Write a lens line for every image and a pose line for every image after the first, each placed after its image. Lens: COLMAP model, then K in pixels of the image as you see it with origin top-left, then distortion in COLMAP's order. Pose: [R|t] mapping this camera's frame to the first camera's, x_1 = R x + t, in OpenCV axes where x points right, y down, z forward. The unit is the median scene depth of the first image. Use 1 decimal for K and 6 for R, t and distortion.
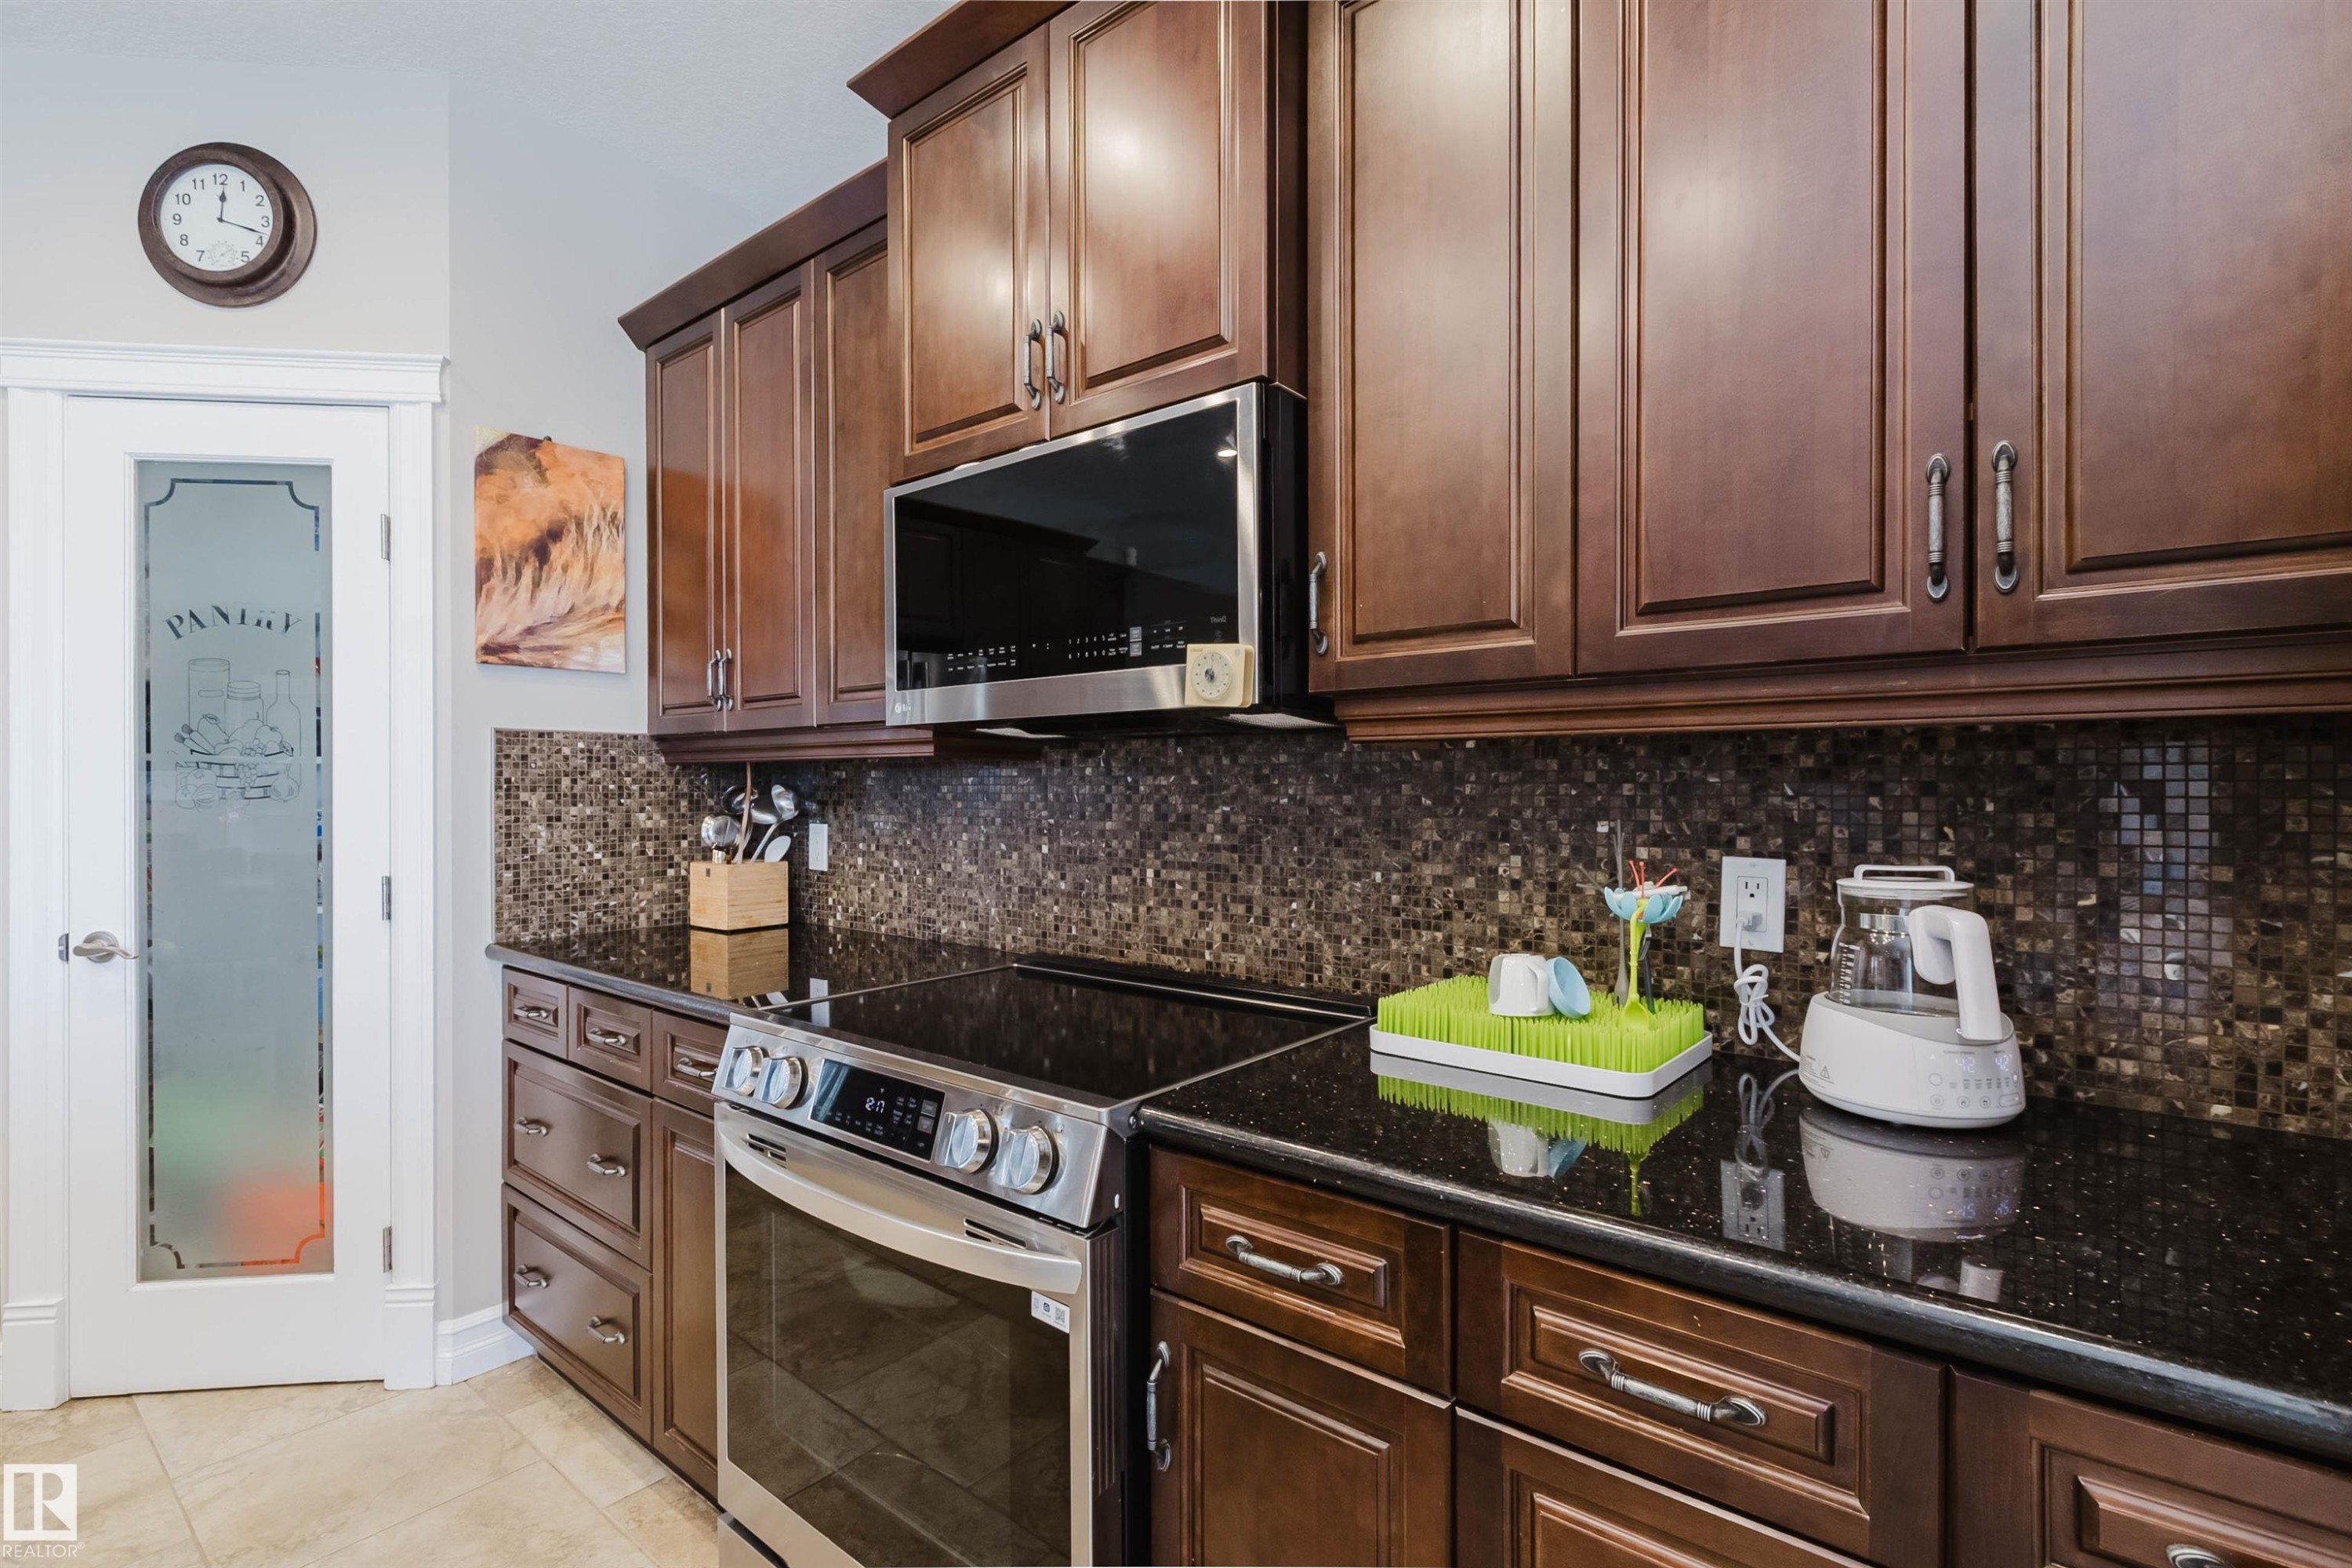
lens RADIAL K [[1099.9, 0, 1177.1], [0, 1099.9, 794.7], [0, 0, 1]] dist [0.002346, 0.000242]
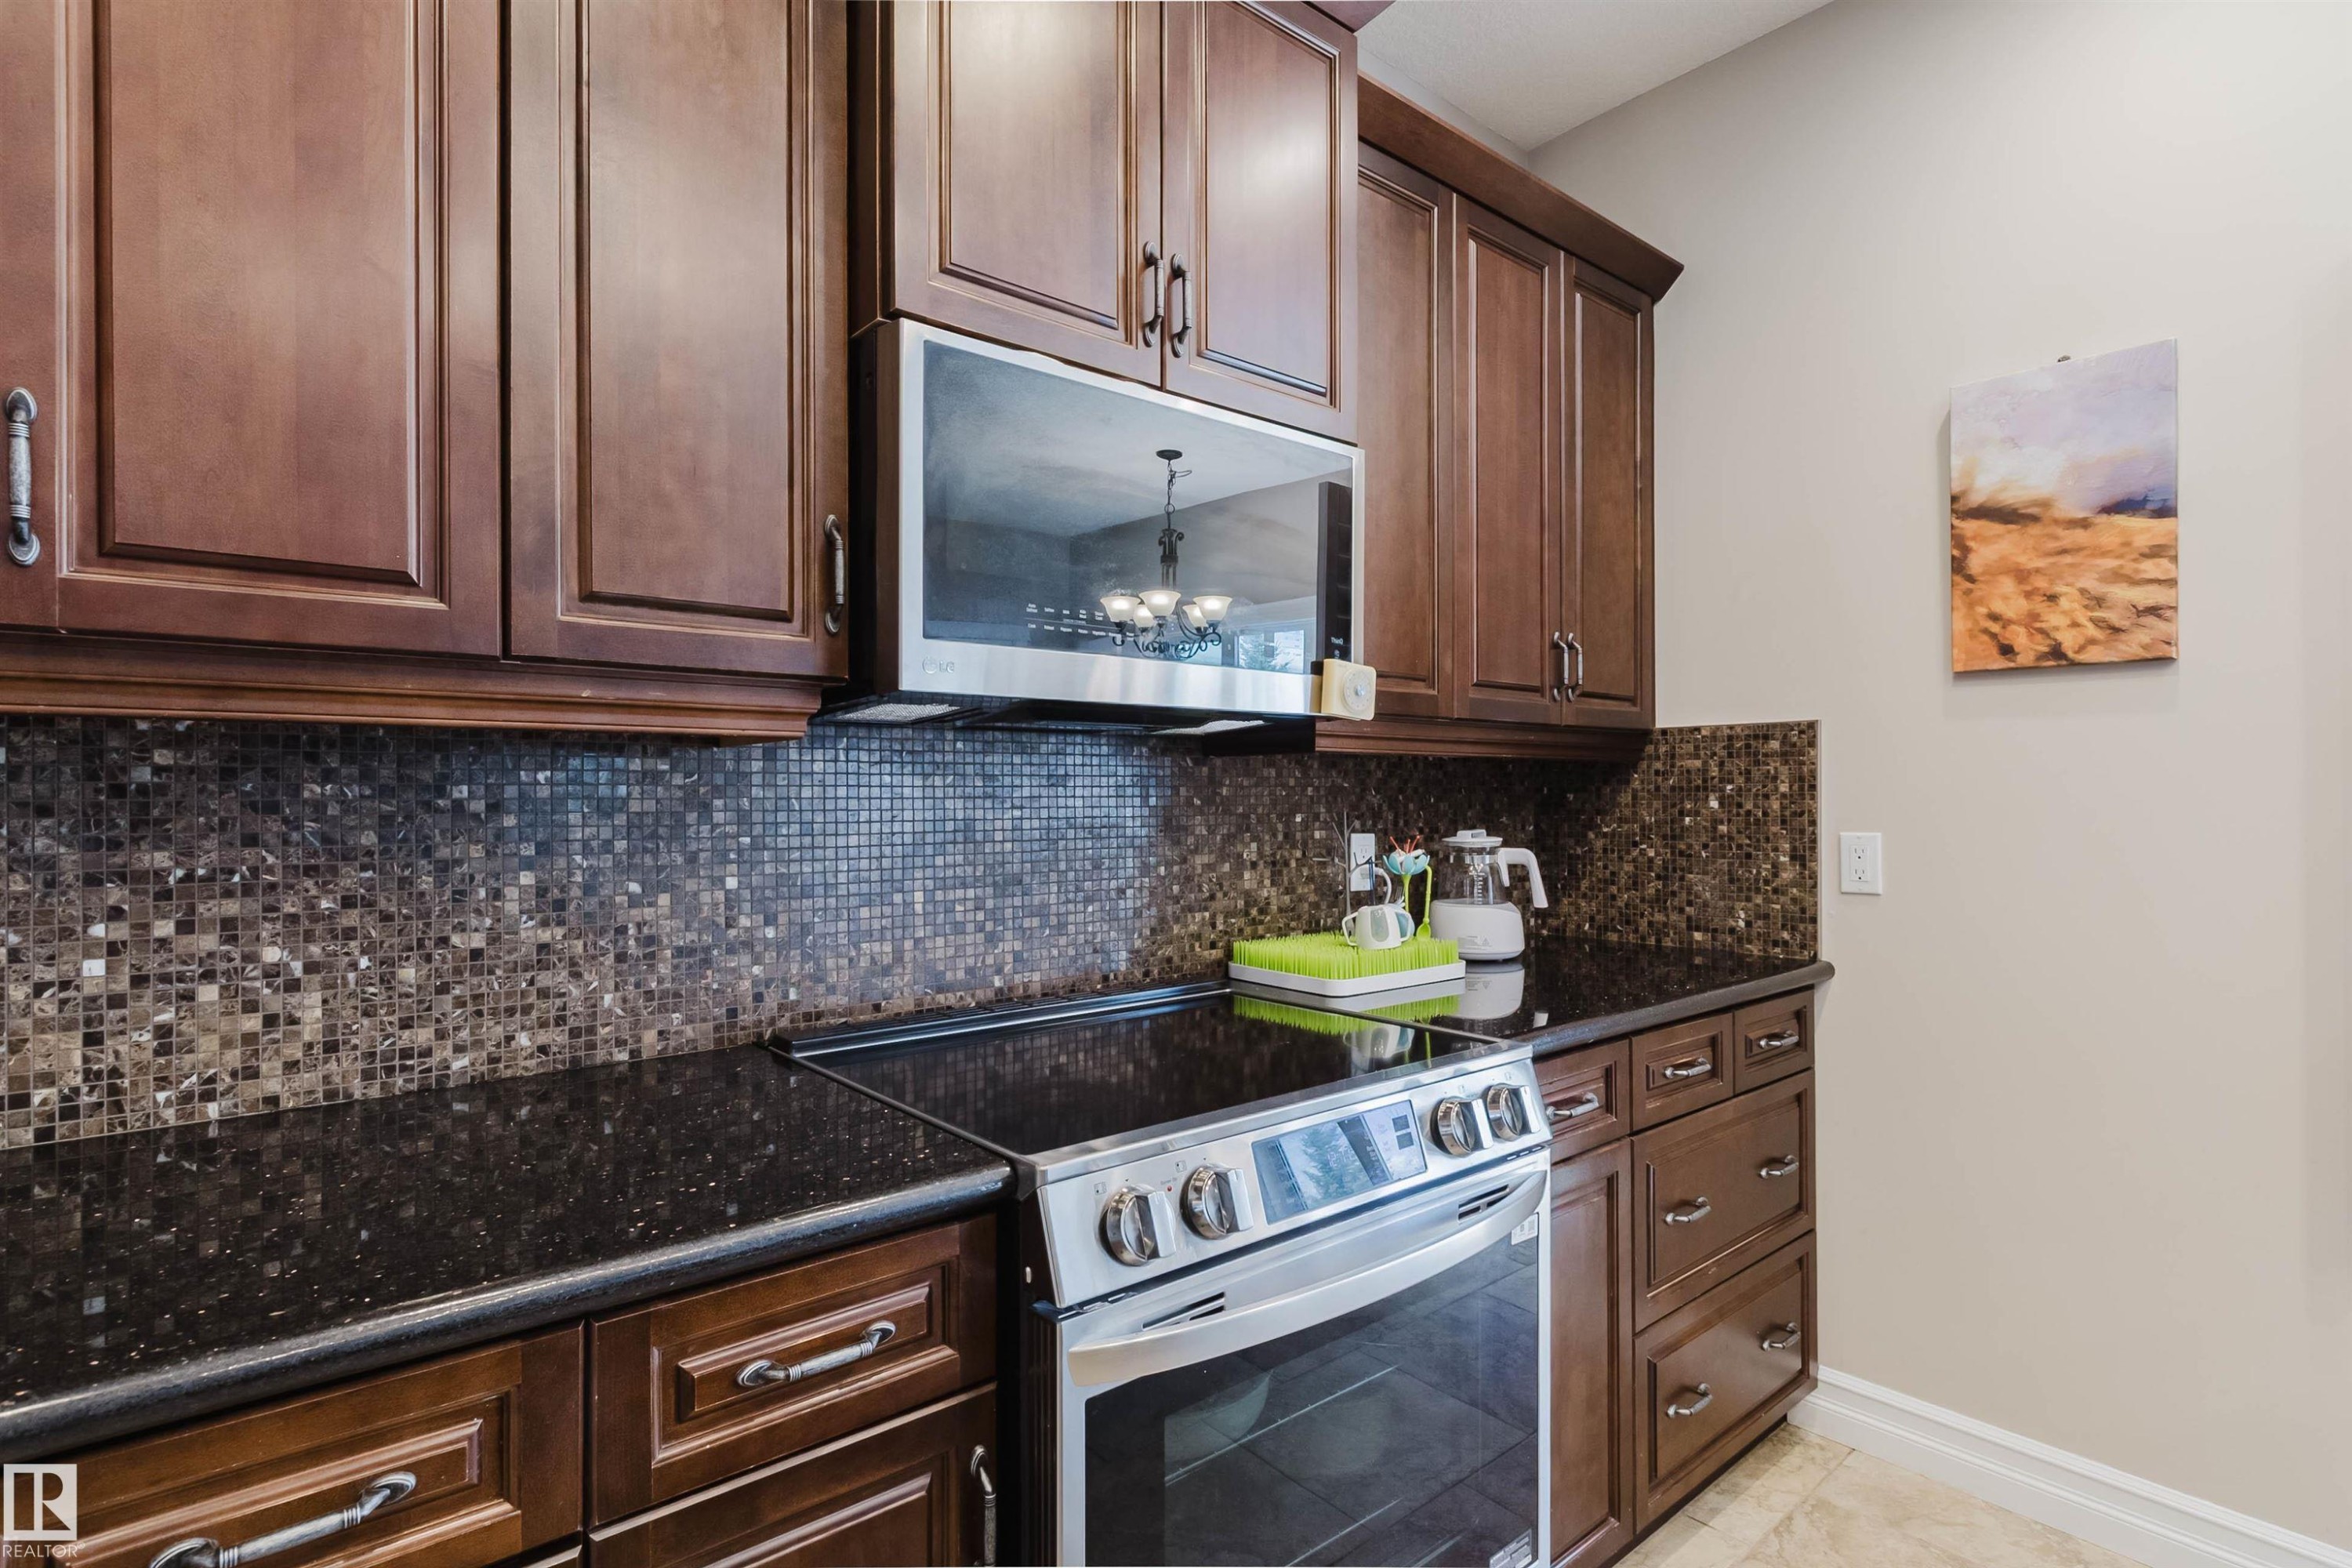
lens RADIAL K [[1099.9, 0, 1177.1], [0, 1099.9, 794.7], [0, 0, 1]] dist [0.002346, 0.000242]
pose [[0.197061, -0.004945, 0.980379, -0.741063], [0.004213, 0.999982, 0.004197, -0.005030], [-0.980382, 0.003304, 0.197079, 0.635503]]
